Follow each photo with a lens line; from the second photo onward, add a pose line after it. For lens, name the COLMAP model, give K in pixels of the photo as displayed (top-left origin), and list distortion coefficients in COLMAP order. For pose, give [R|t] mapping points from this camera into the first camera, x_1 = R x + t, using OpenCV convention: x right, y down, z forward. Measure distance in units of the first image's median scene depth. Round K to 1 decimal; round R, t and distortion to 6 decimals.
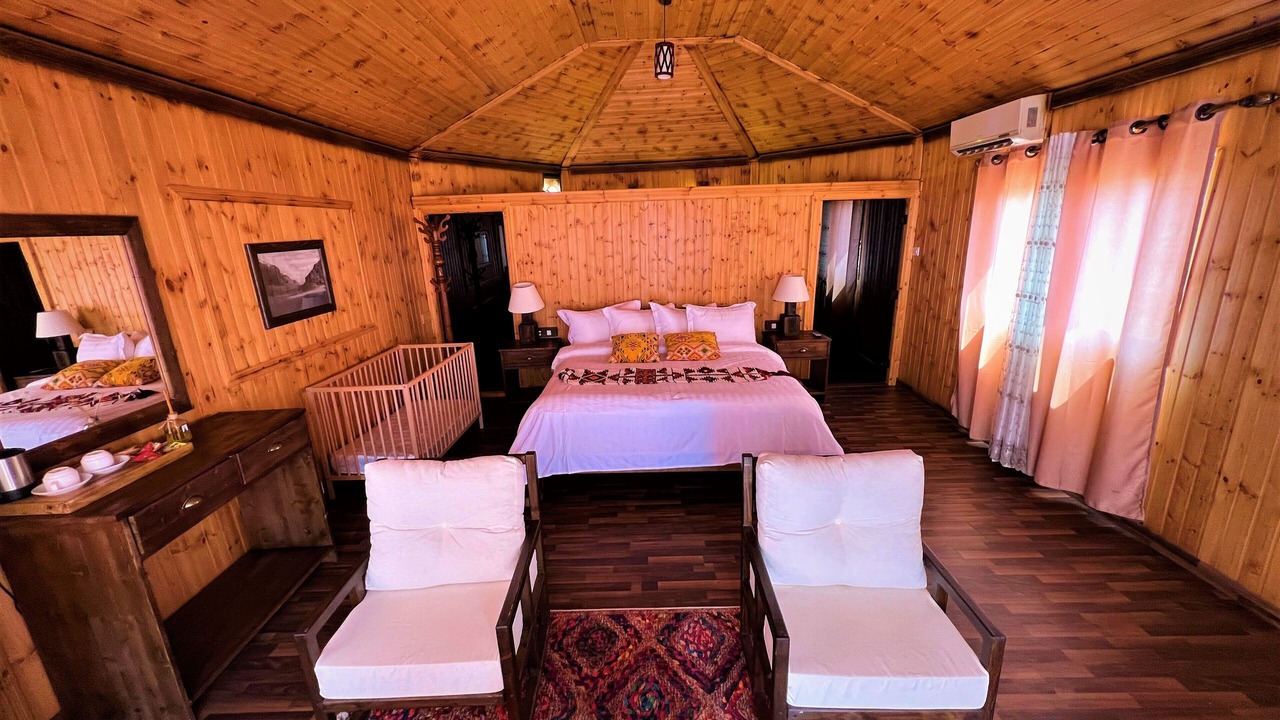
lens RADIAL K [[513.8, 0, 636.4], [0, 513.8, 360.8], [0, 0, 1]] dist [-0.001564, 0.000389]
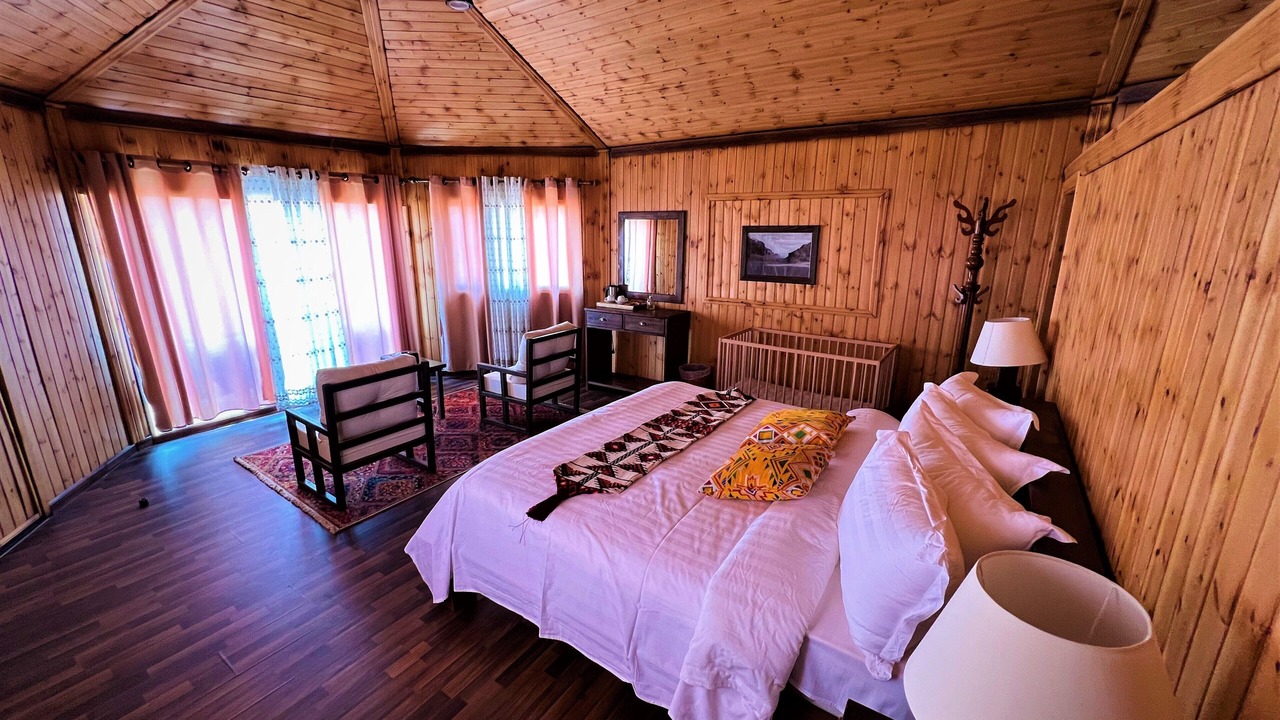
lens RADIAL K [[513.8, 0, 636.4], [0, 513.8, 360.8], [0, 0, 1]] dist [-0.001564, 0.000389]
pose [[-0.559763, 0.245965, -0.791307, 0.682293], [-0.194024, 0.889483, 0.413732, -0.380159], [0.805618, 0.385124, -0.450177, 1.357833]]
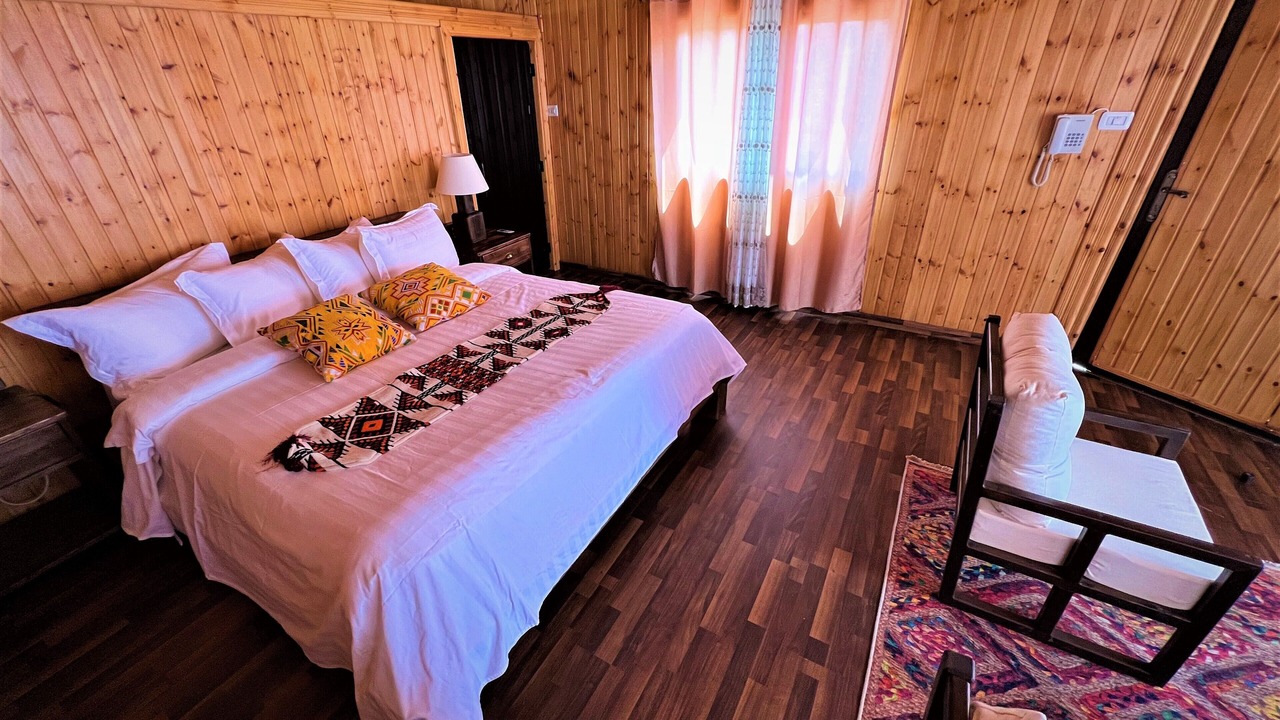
lens RADIAL K [[513.8, 0, 636.4], [0, 513.8, 360.8], [0, 0, 1]] dist [-0.001564, 0.000389]
pose [[0.490819, -0.411465, 0.767980, -0.320913], [0.235149, 0.911307, 0.337972, -0.128526], [-0.838929, 0.014706, 0.544042, 0.606502]]
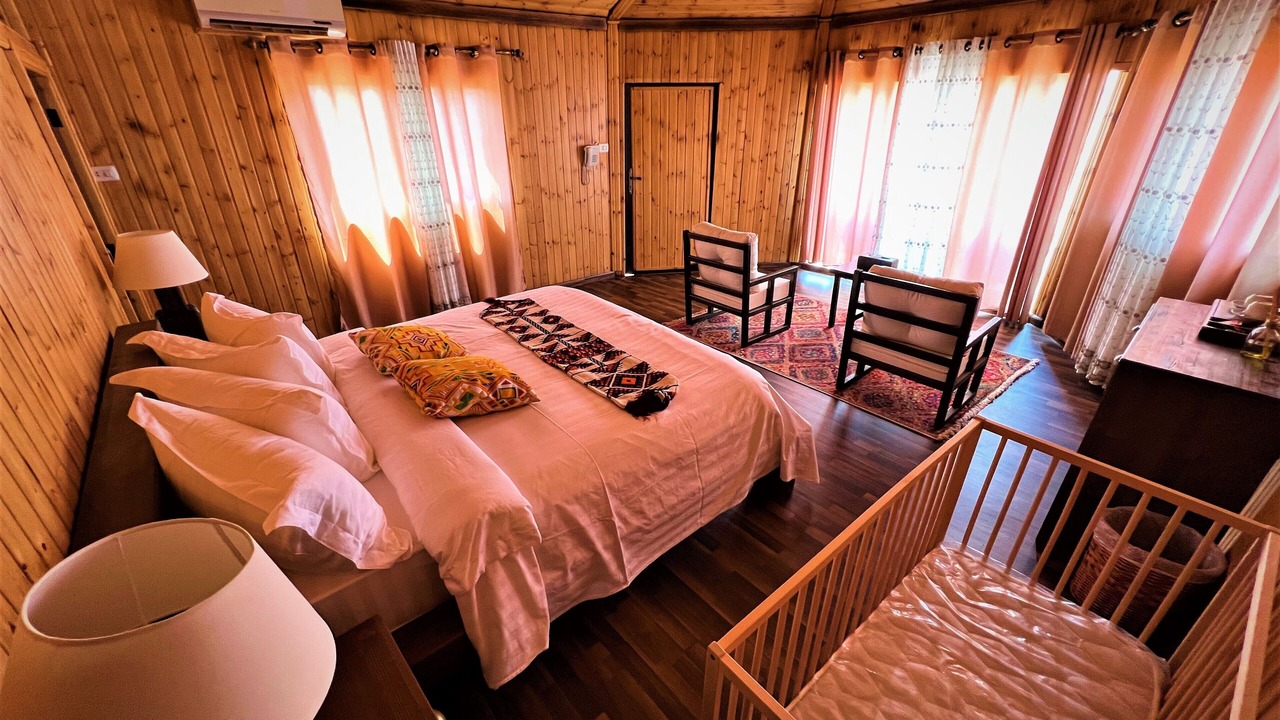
lens RADIAL K [[513.8, 0, 636.4], [0, 513.8, 360.8], [0, 0, 1]] dist [-0.001564, 0.000389]
pose [[-0.652058, -0.294176, 0.698771, -0.534285], [0.225510, 0.804689, 0.549200, -0.331503], [-0.723855, 0.515690, -0.458364, 1.364357]]
